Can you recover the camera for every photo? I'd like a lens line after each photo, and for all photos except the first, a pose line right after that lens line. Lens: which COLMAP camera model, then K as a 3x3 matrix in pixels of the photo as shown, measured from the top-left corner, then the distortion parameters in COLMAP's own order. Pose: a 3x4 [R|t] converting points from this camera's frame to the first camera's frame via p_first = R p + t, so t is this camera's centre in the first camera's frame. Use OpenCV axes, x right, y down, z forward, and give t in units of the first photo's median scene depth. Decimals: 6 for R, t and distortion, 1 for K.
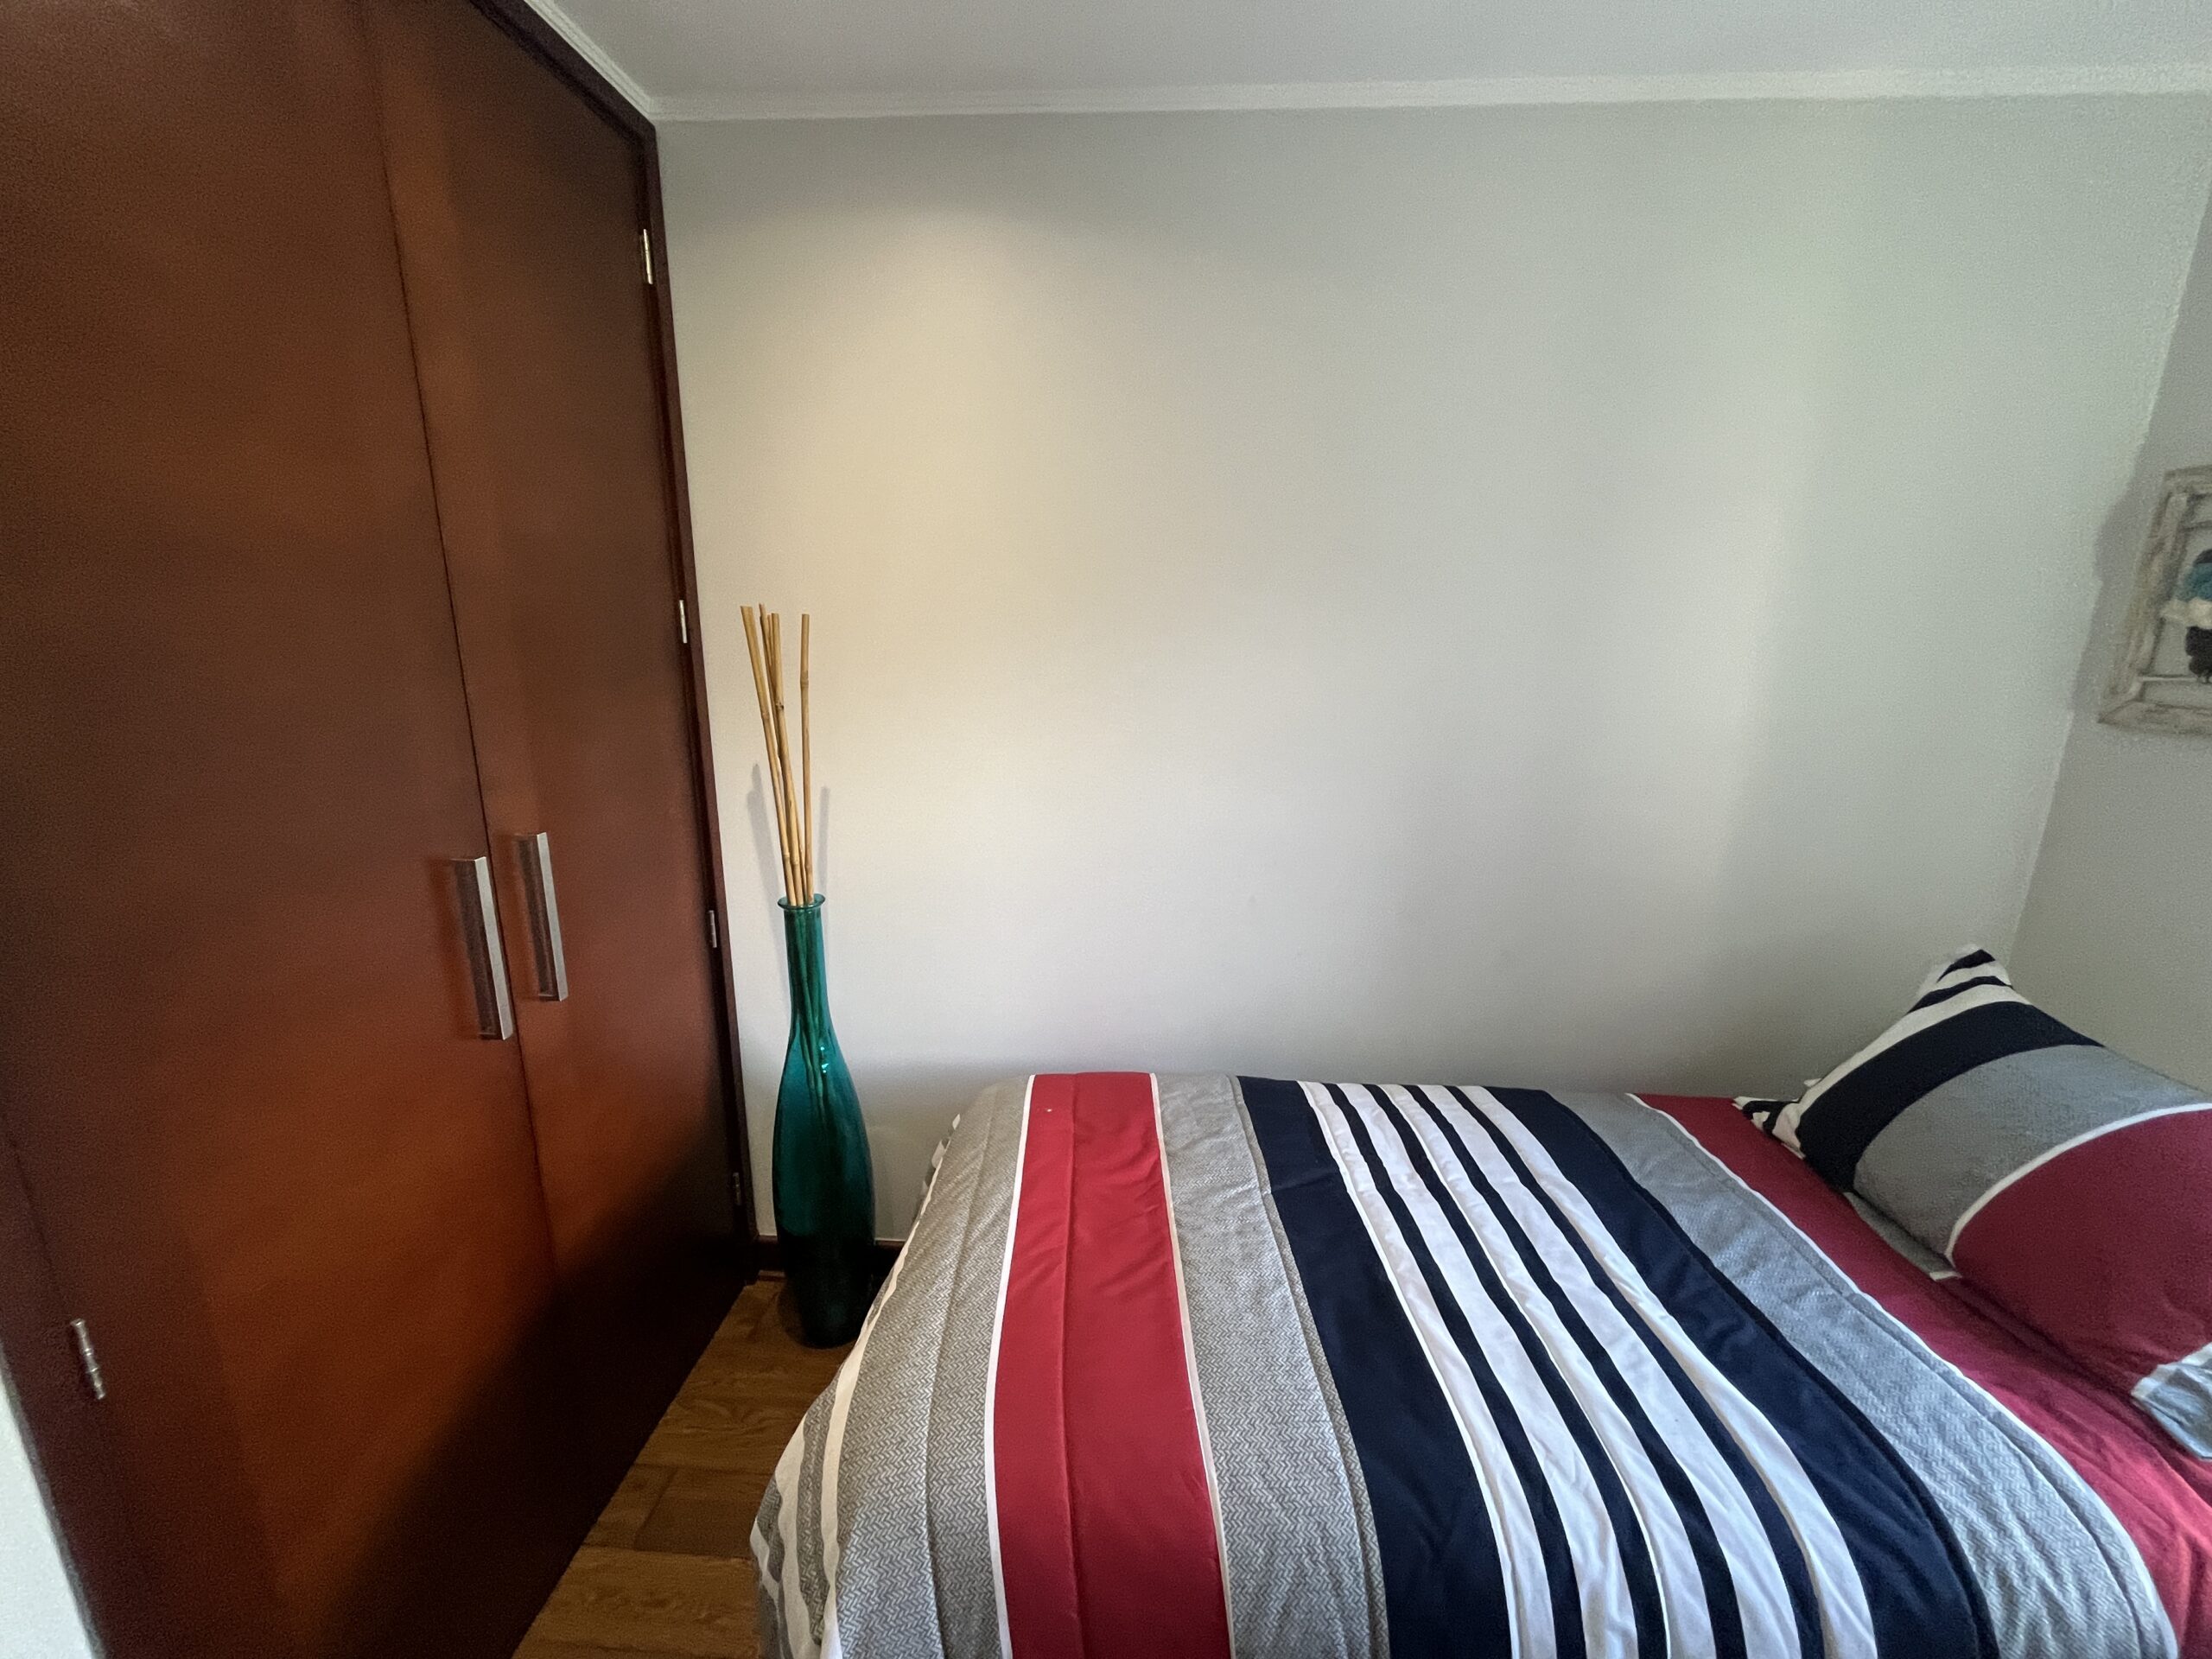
lens RADIAL K [[889.4, 0, 1102.8], [0, 889.4, 825.7], [0, 0, 1]] dist [-0.003388, -0.000391]
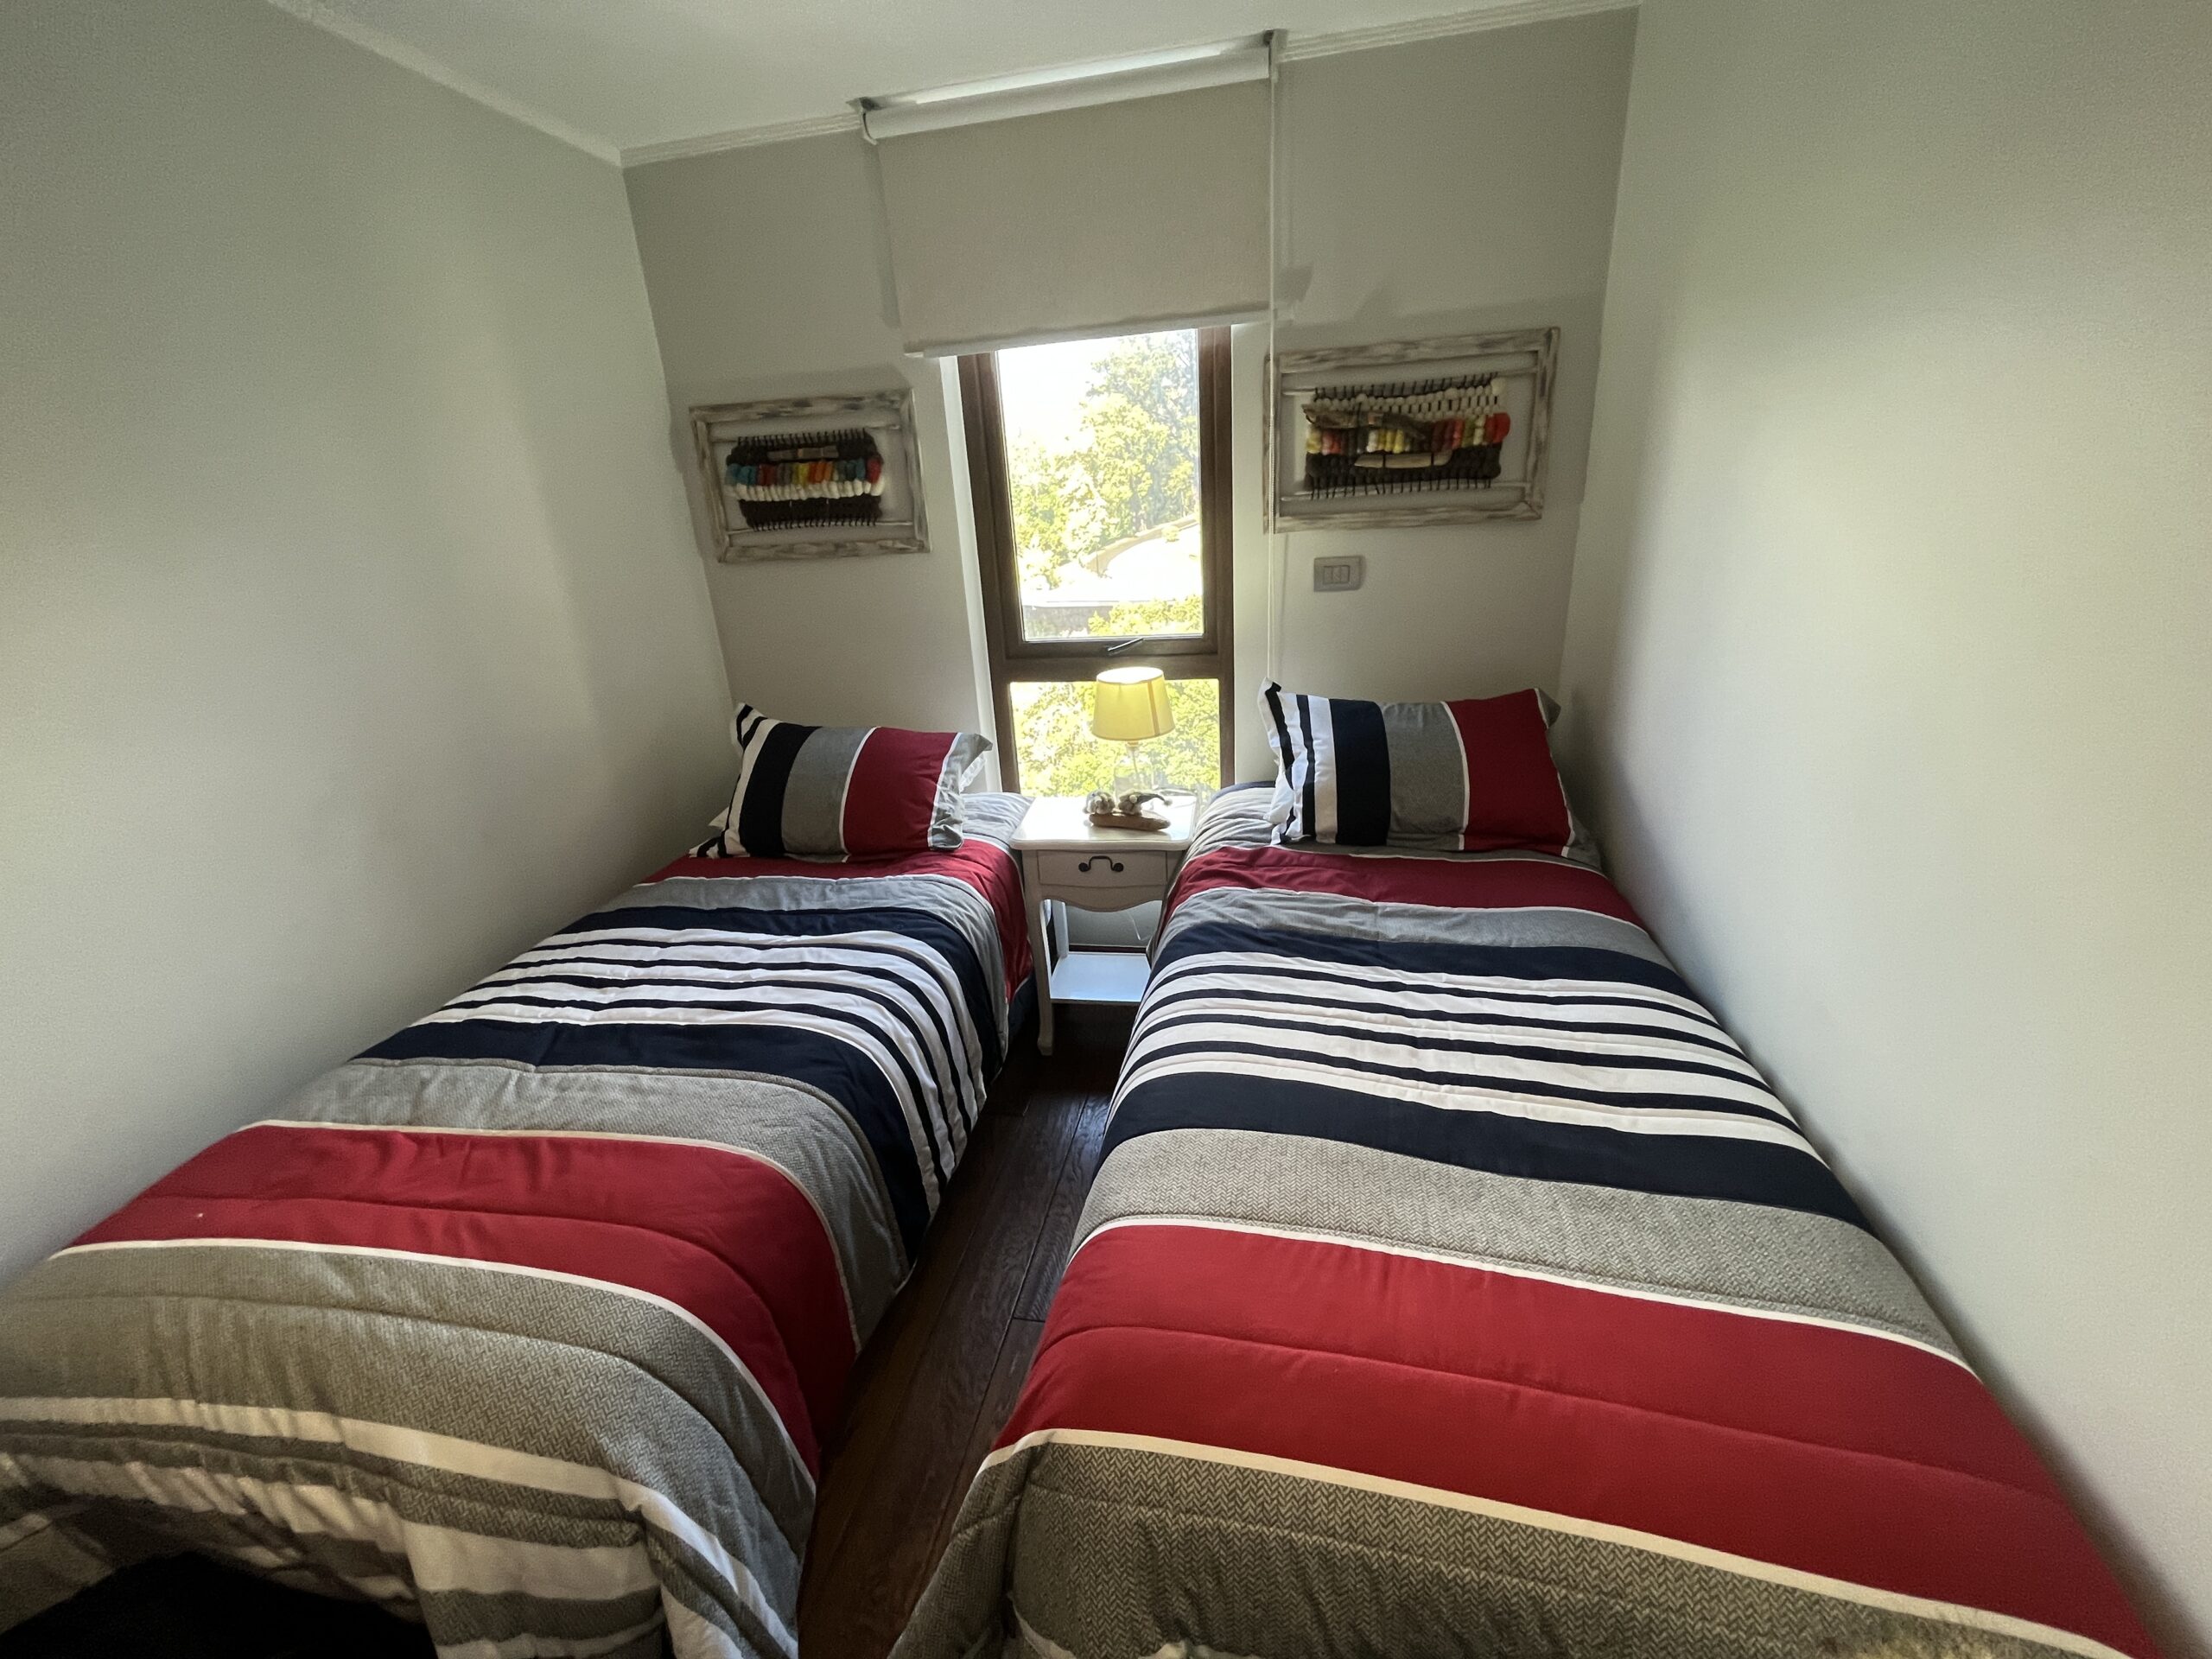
lens RADIAL K [[889.4, 0, 1096.8], [0, 889.4, 827.6], [0, 0, 1]] dist [-0.003388, -0.000391]
pose [[0.137201, -0.367698, 0.919769, -0.596847], [0.287297, 0.903407, 0.318301, 0.008011], [-0.947964, 0.220576, 0.229587, 0.055983]]
